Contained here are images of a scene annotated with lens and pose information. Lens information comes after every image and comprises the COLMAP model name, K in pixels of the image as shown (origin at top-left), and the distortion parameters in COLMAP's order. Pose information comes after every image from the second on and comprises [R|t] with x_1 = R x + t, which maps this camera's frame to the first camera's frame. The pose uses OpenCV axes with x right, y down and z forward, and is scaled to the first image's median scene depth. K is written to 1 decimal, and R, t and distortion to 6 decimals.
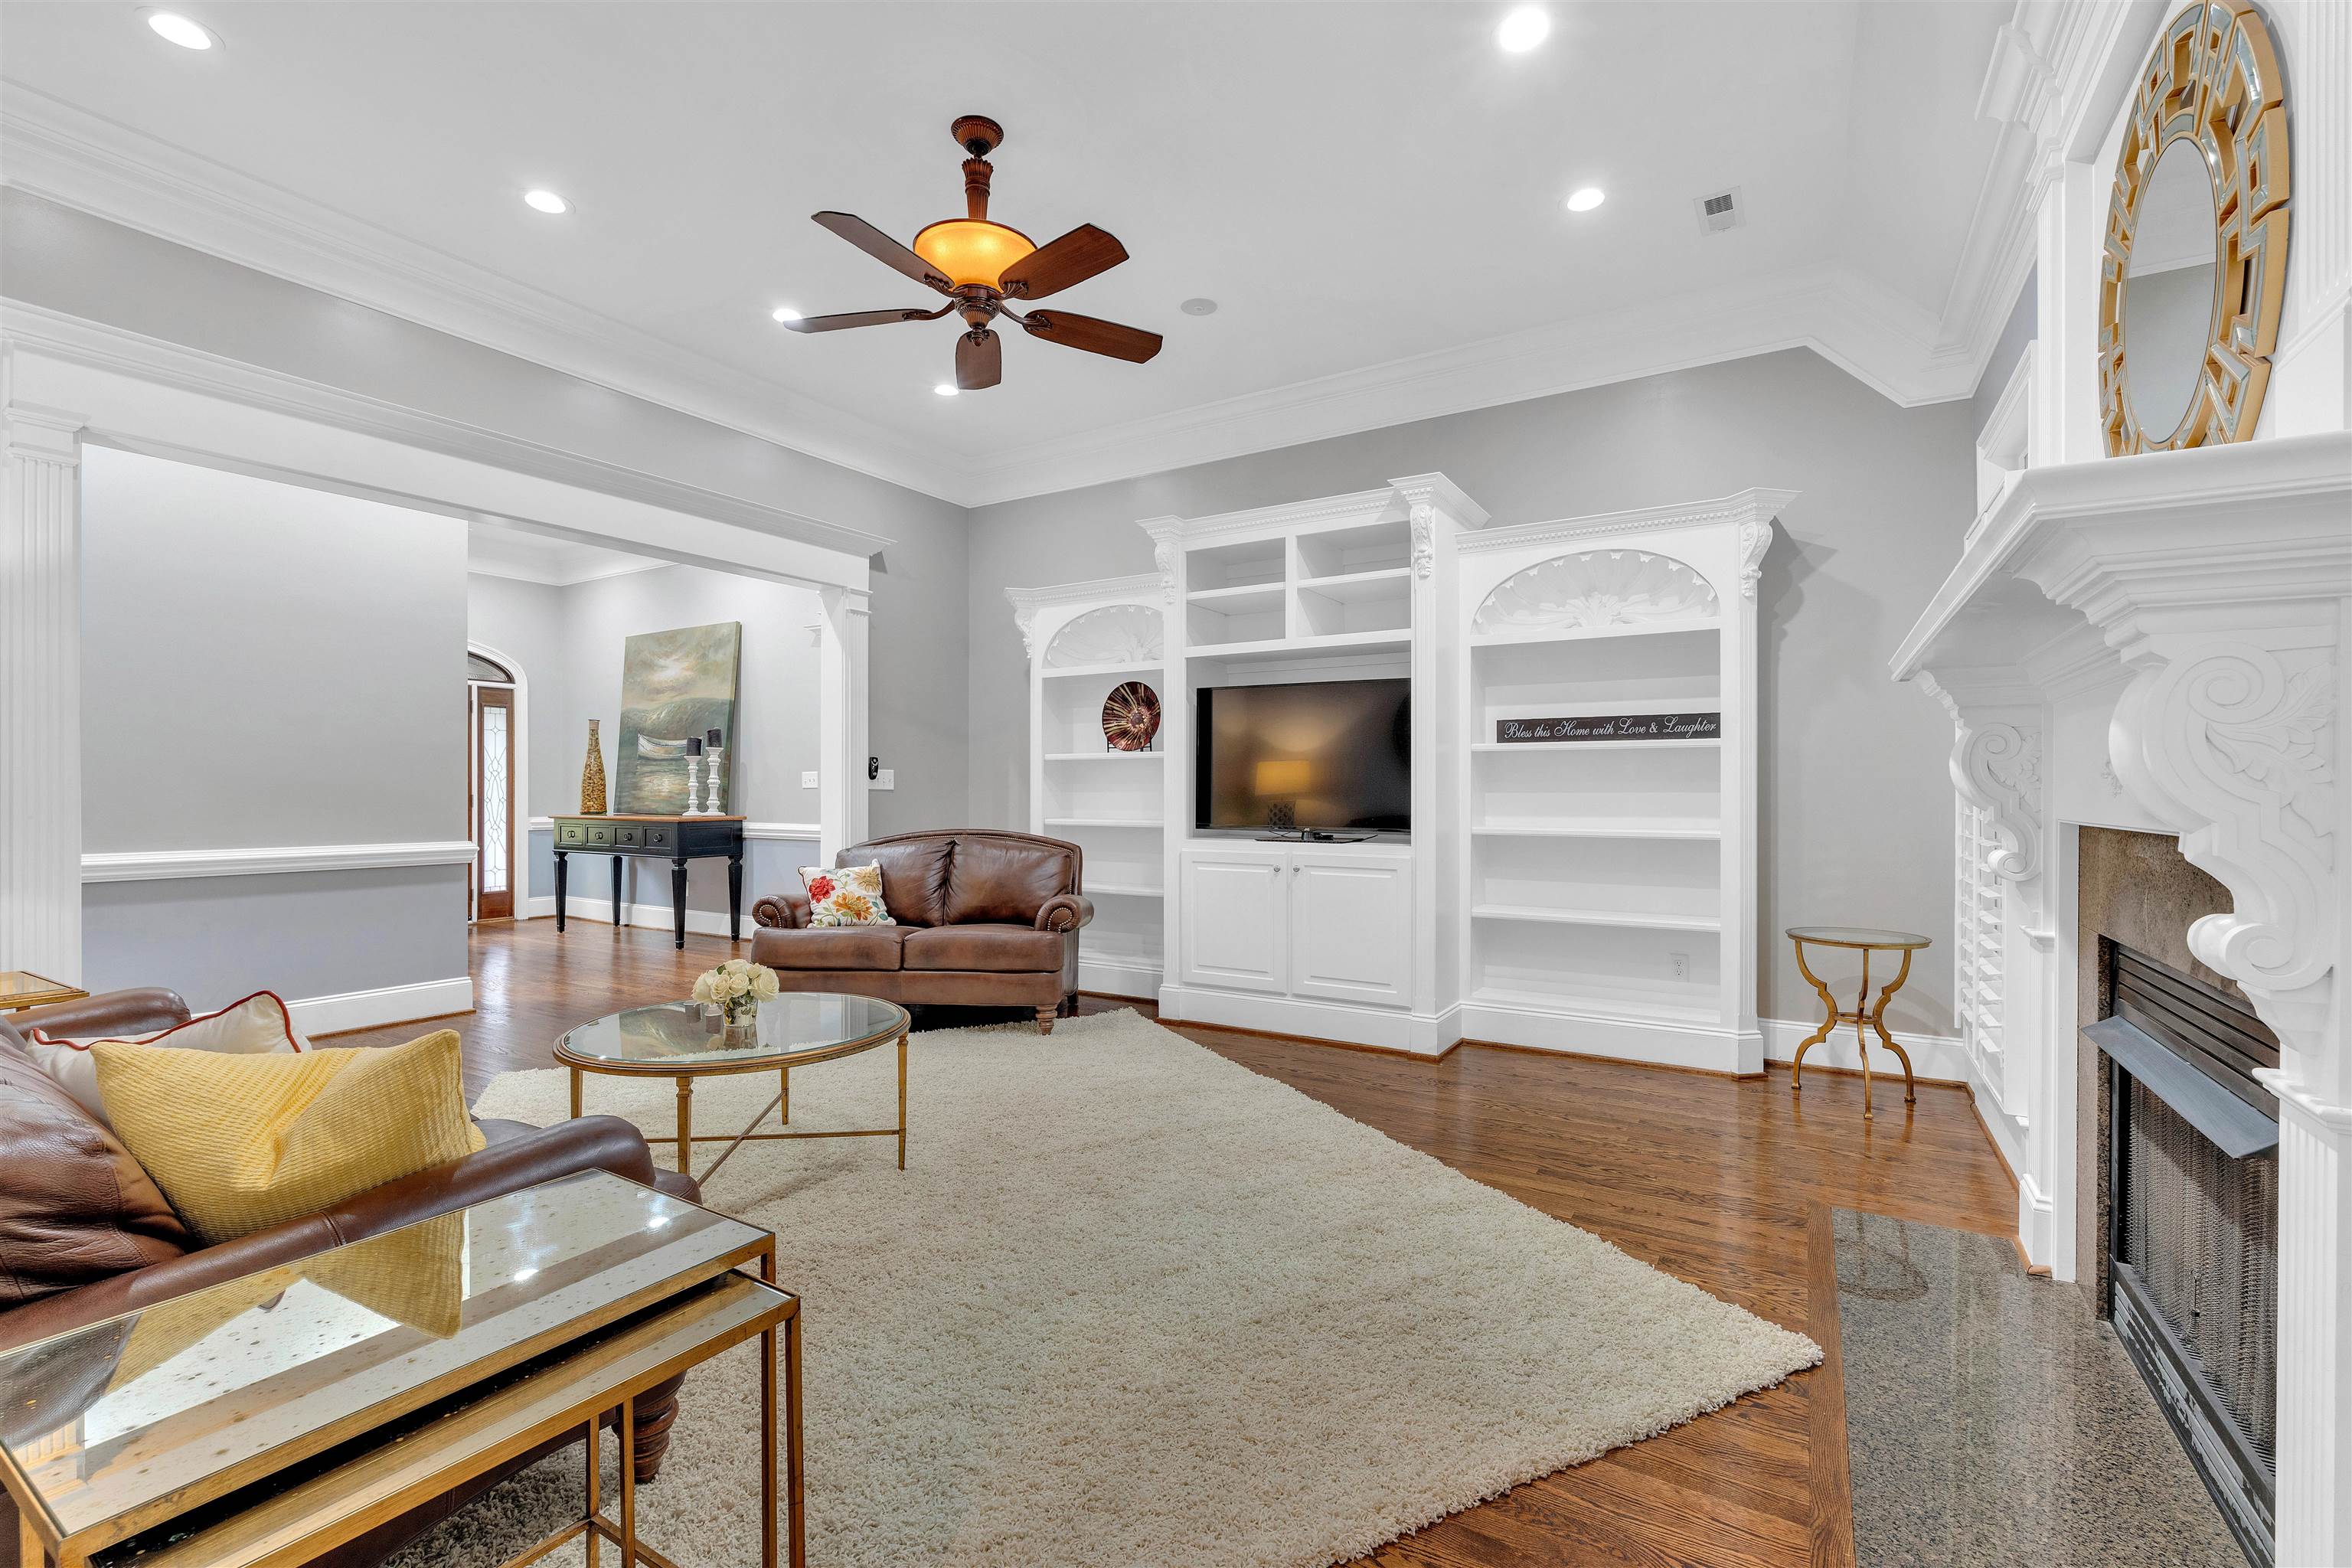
lens RADIAL K [[1043.4, 0, 1197.8], [0, 1043.4, 793.3], [0, 0, 1]] dist [-0.005491, 0.000555]
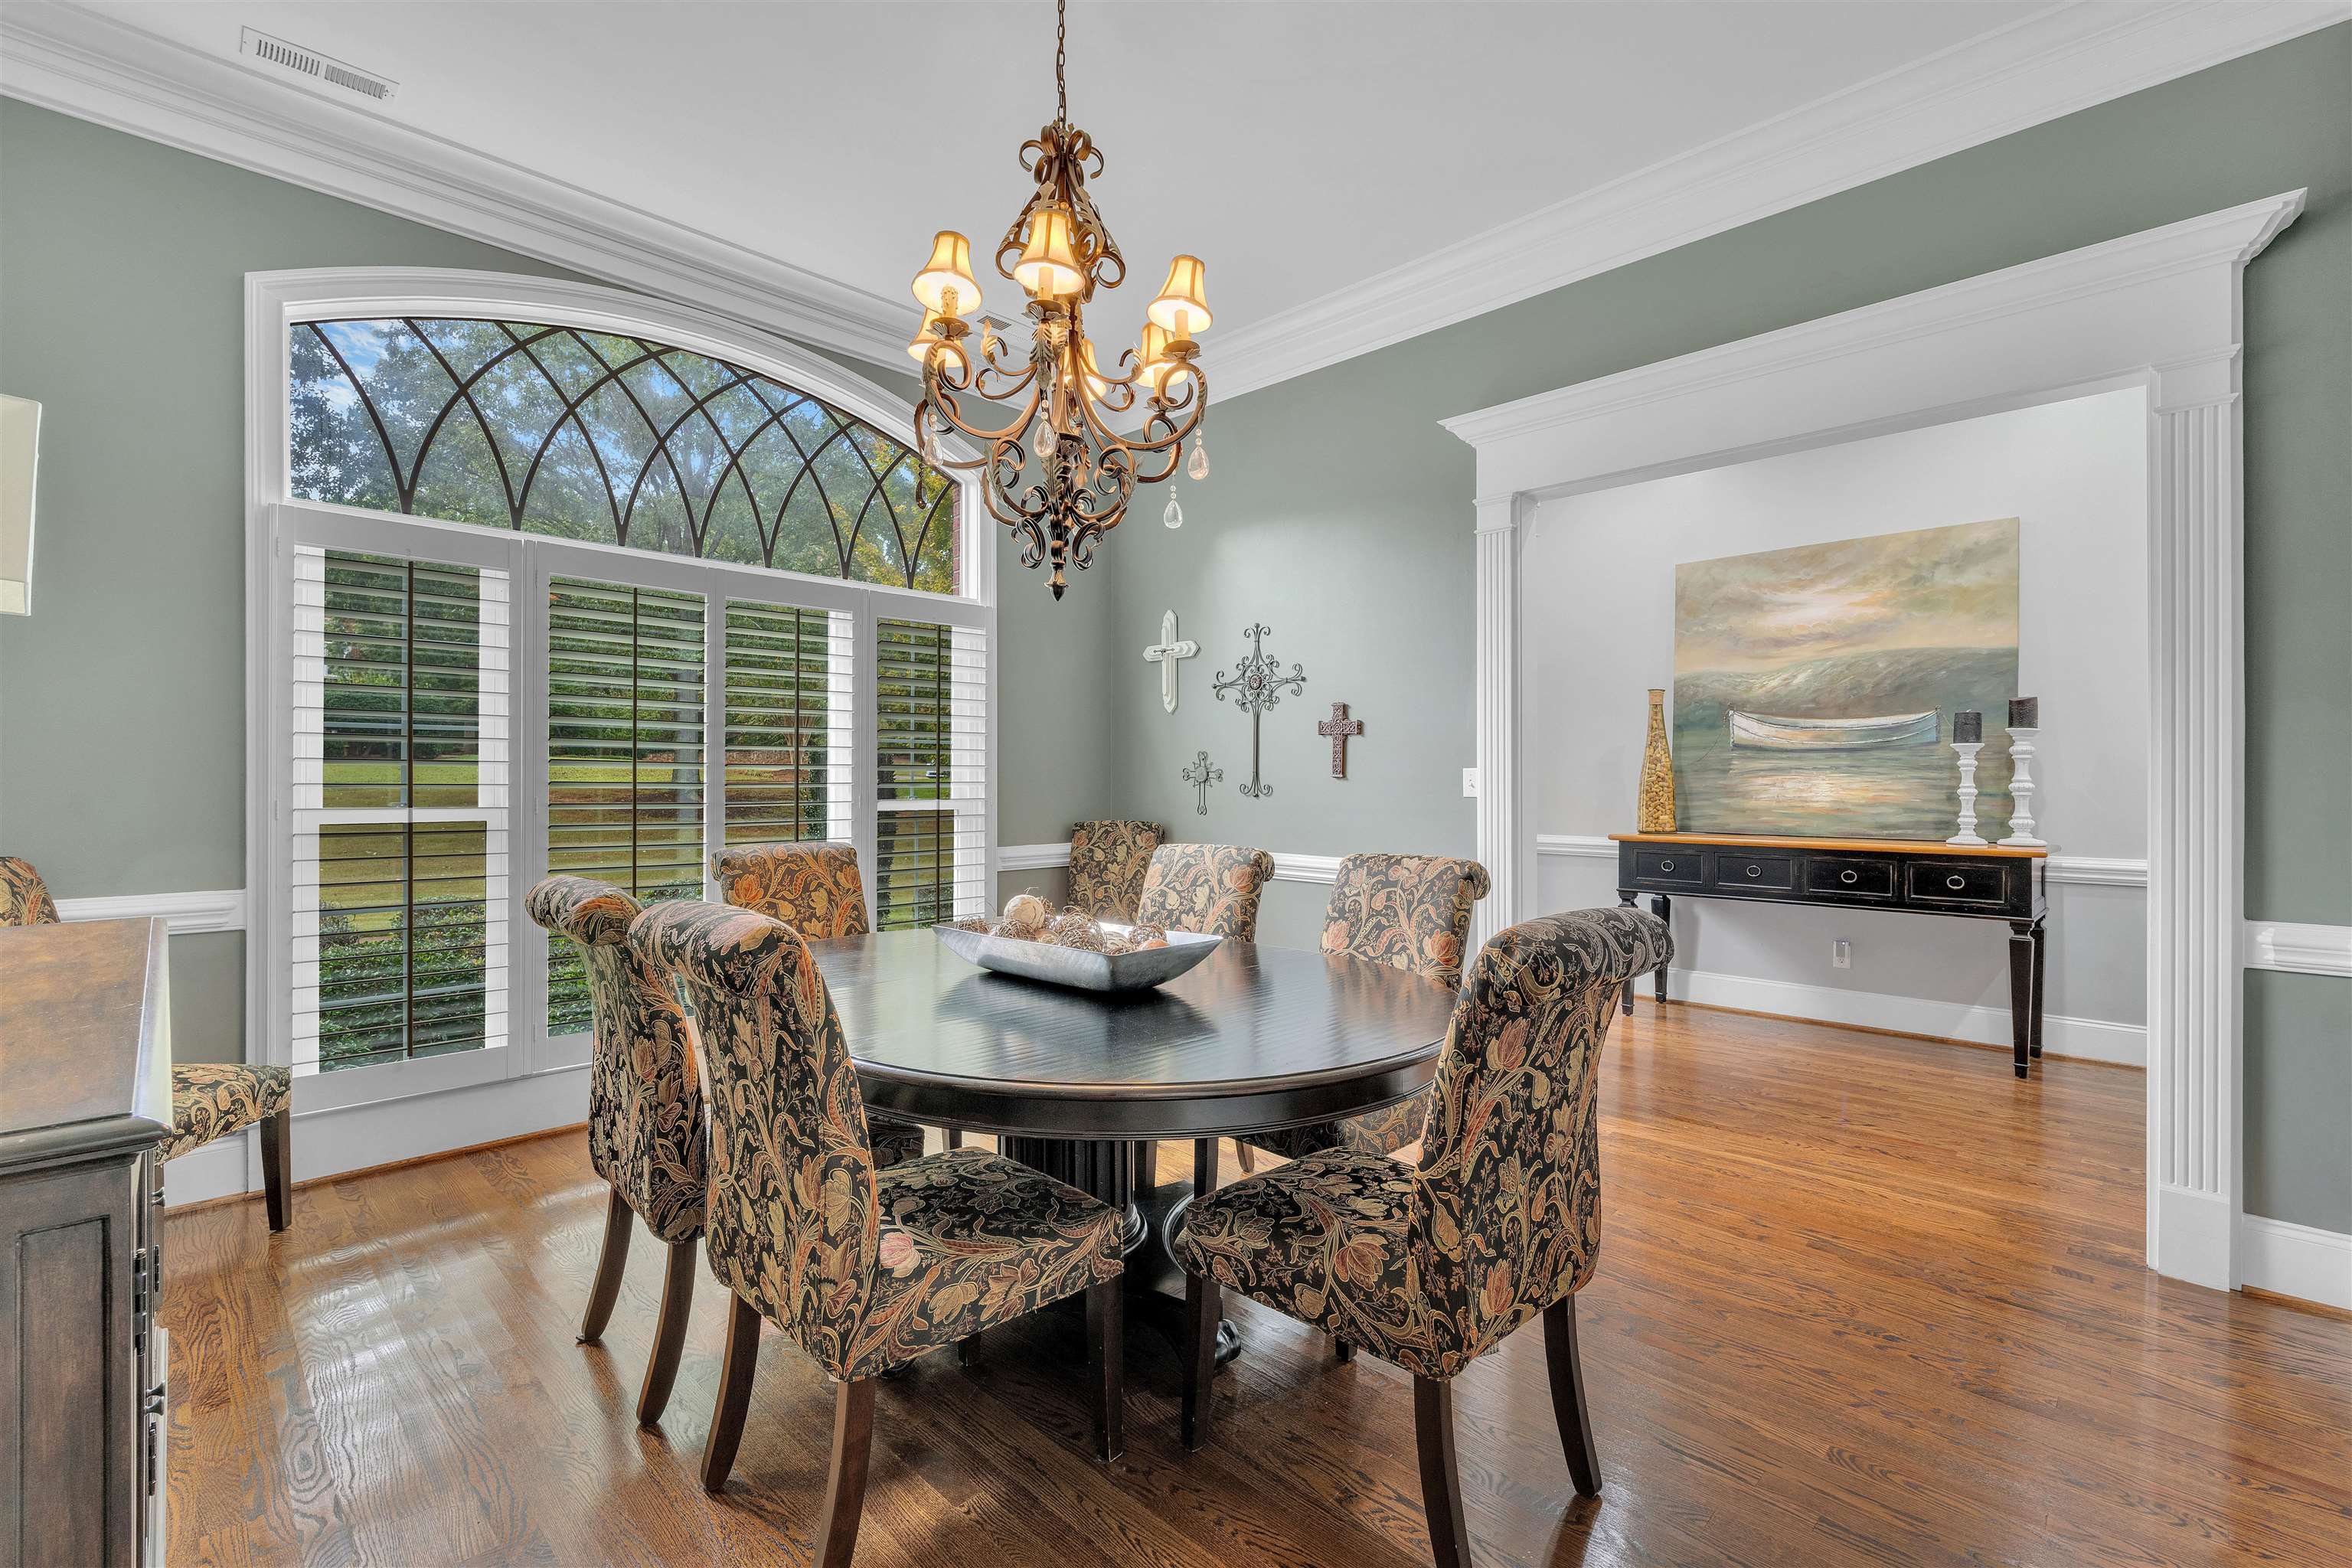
lens RADIAL K [[1043.4, 0, 1177.7], [0, 1043.4, 779.5], [0, 0, 1]] dist [-0.005491, 0.000555]
pose [[0.970864, 0.005281, -0.239574, -0.736140], [-0.007604, 0.999933, -0.008776, -0.005940], [0.239511, 0.010342, 0.970839, 0.299294]]
